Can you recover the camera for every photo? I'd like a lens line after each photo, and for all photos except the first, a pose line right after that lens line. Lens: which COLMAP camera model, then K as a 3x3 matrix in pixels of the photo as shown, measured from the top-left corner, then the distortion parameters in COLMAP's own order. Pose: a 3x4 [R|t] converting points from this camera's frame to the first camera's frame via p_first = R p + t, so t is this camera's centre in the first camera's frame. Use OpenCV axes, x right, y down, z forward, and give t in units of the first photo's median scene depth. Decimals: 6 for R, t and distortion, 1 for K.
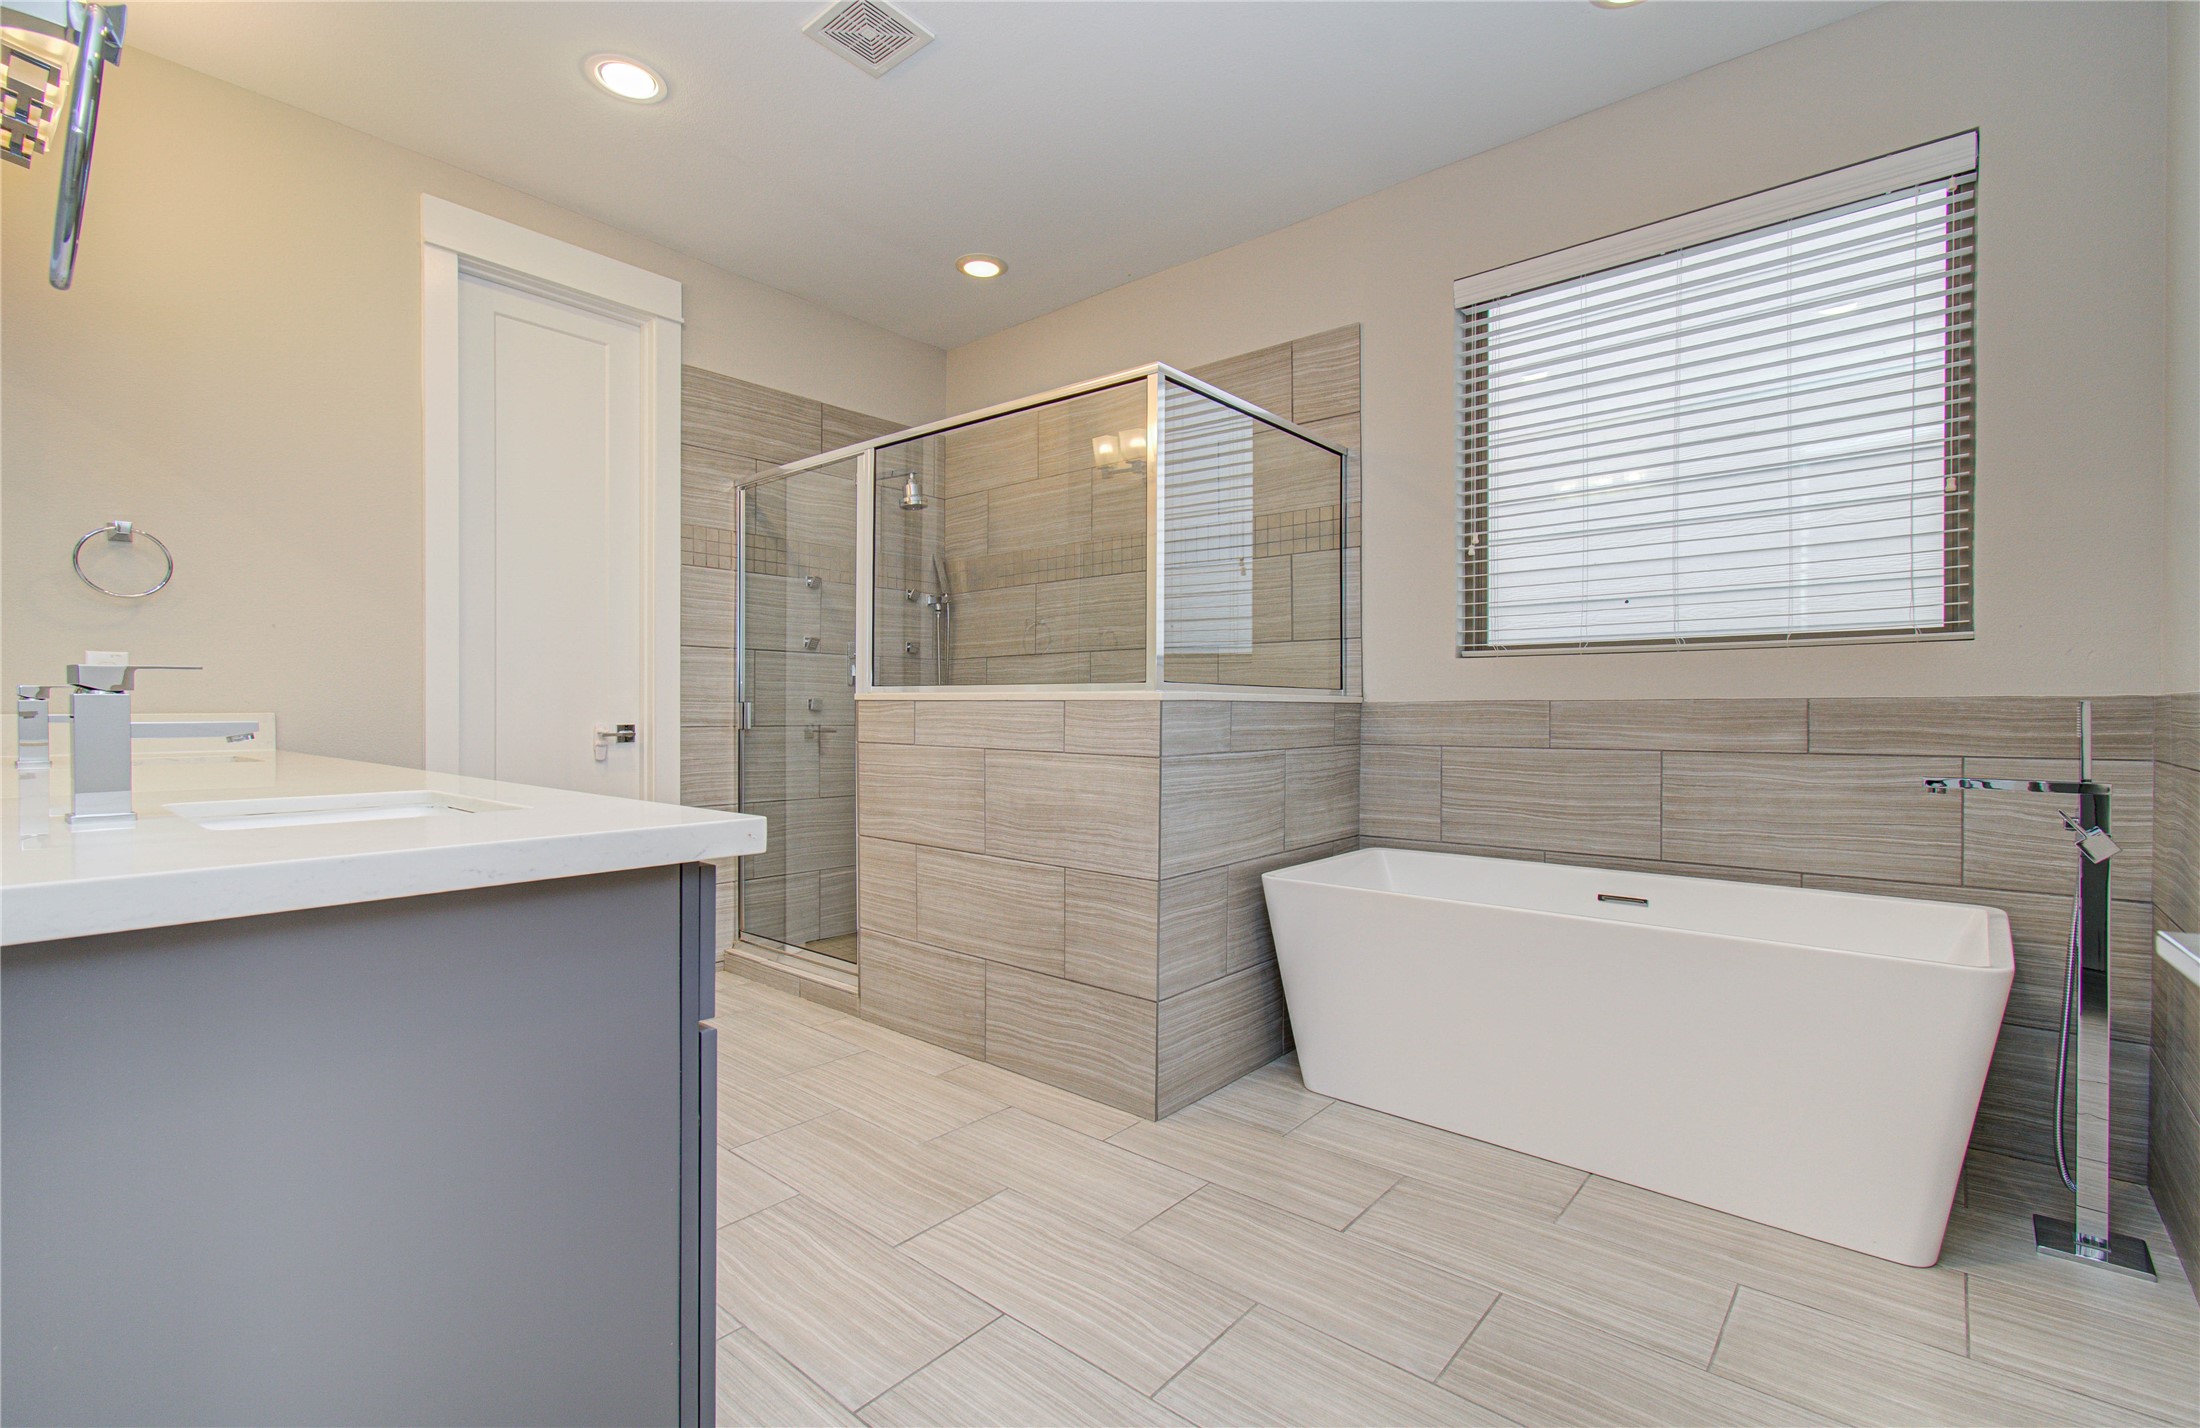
lens RADIAL K [[969.0, 0, 1095.0], [0, 969.0, 721.4], [0, 0, 1]] dist [0.018409, 0.000068]
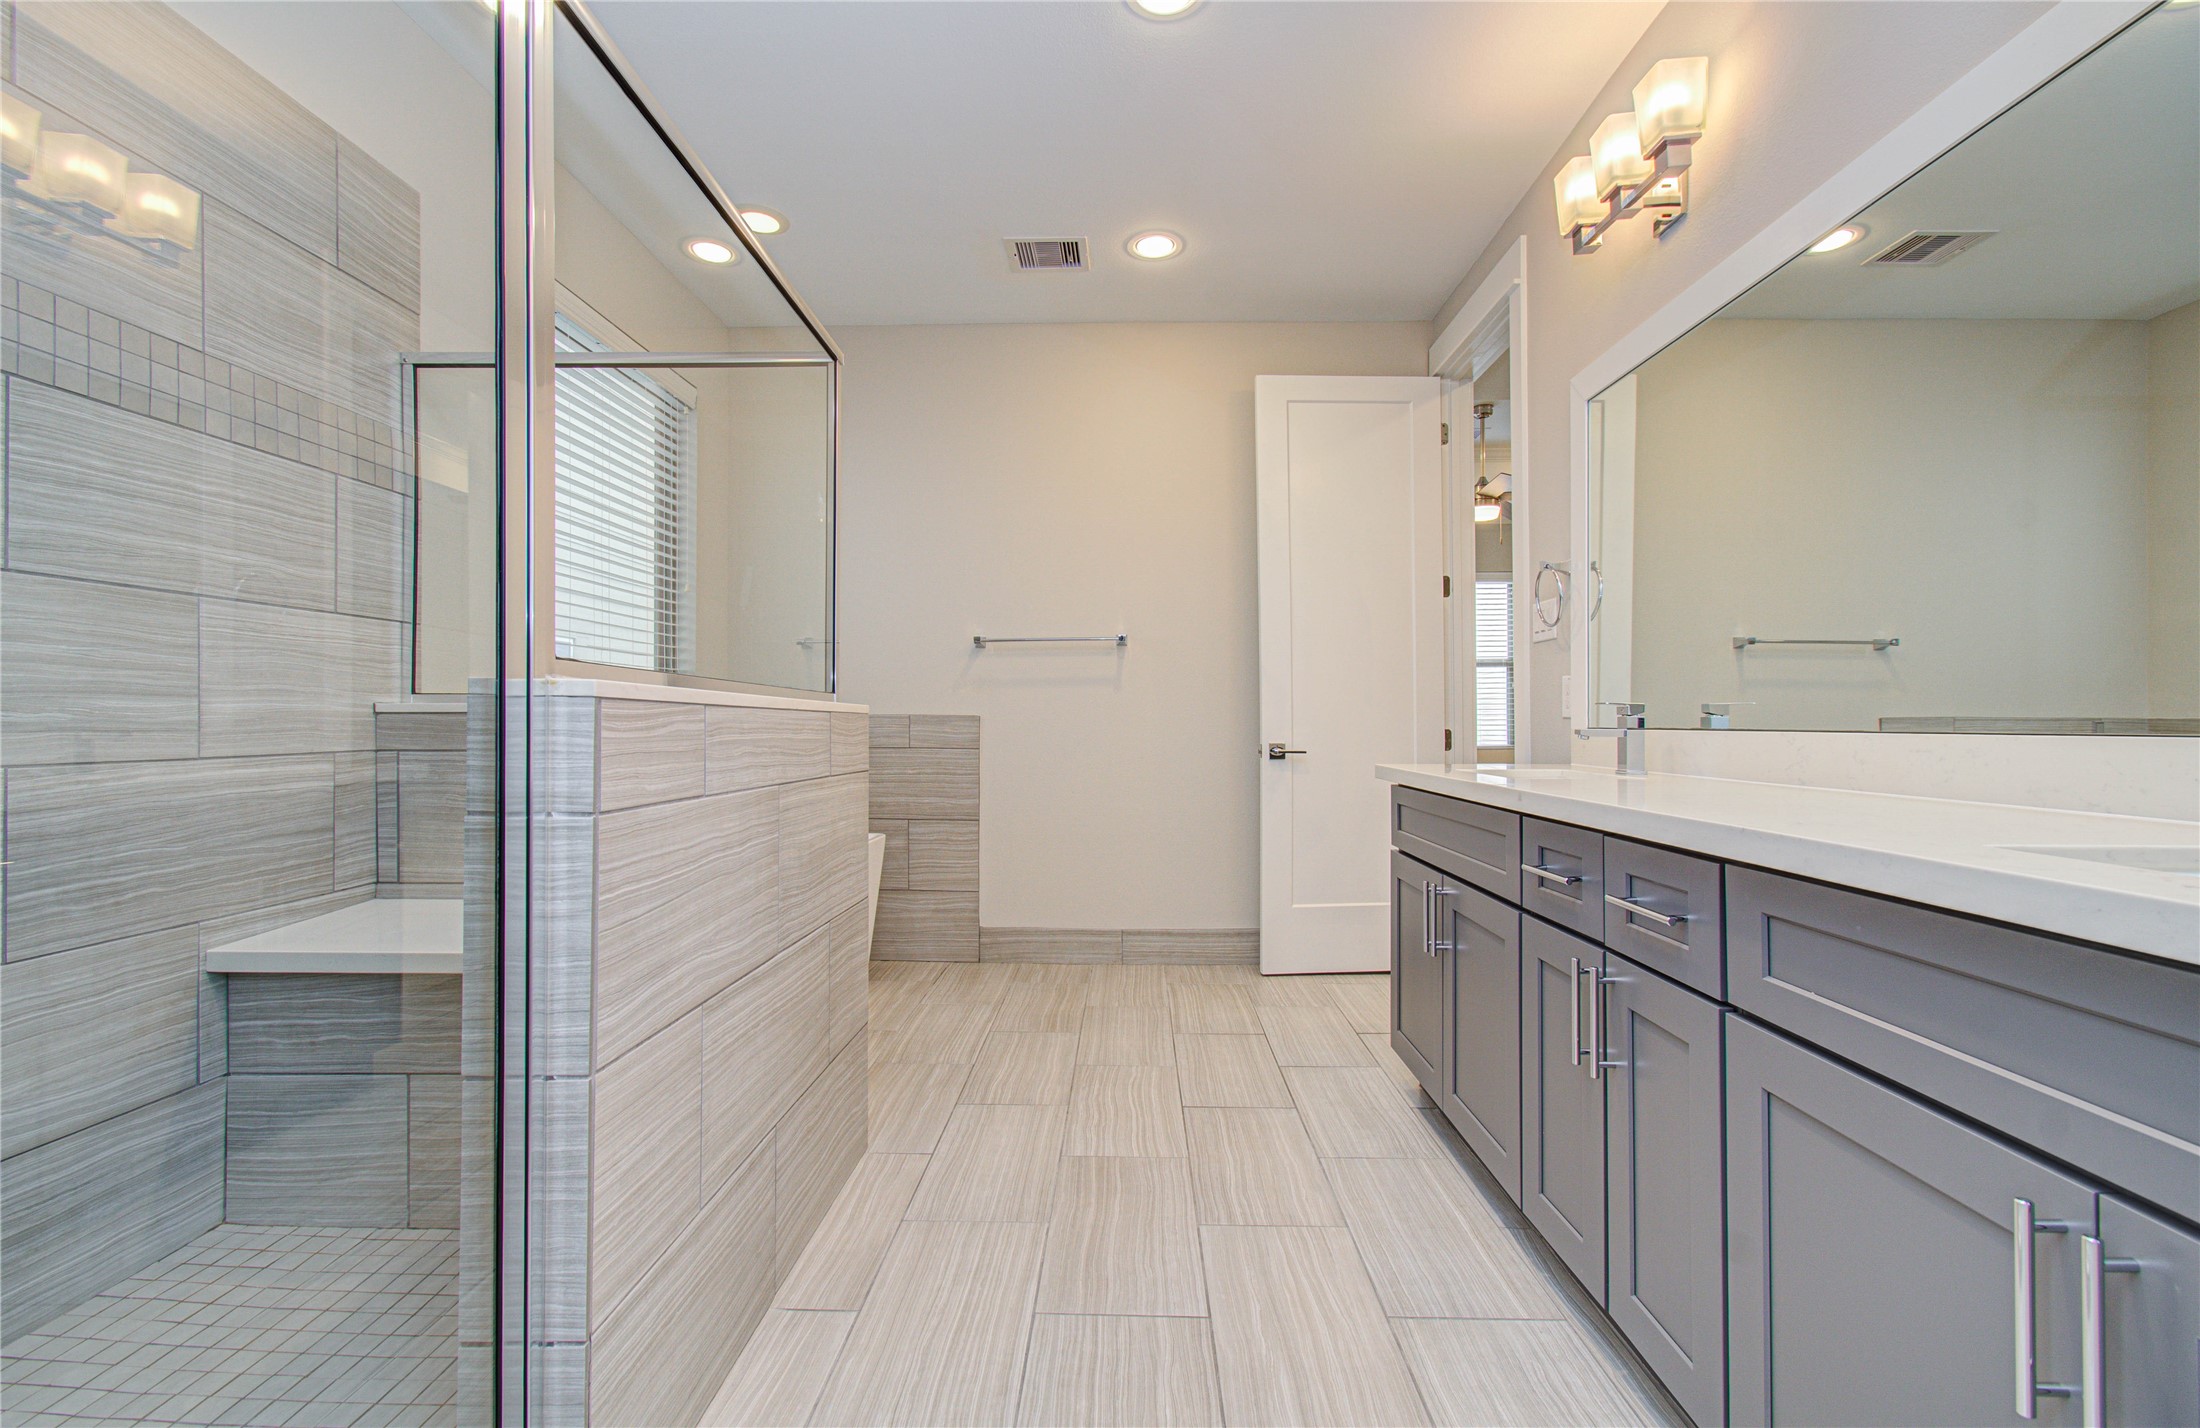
lens RADIAL K [[969.0, 0, 1095.0], [0, 969.0, 721.4], [0, 0, 1]] dist [0.018409, 0.000068]
pose [[-0.628590, -0.000179, 0.777737, -1.069391], [0.001857, 0.999997, 0.001731, -0.023182], [-0.777735, 0.002532, -0.628587, 1.820466]]
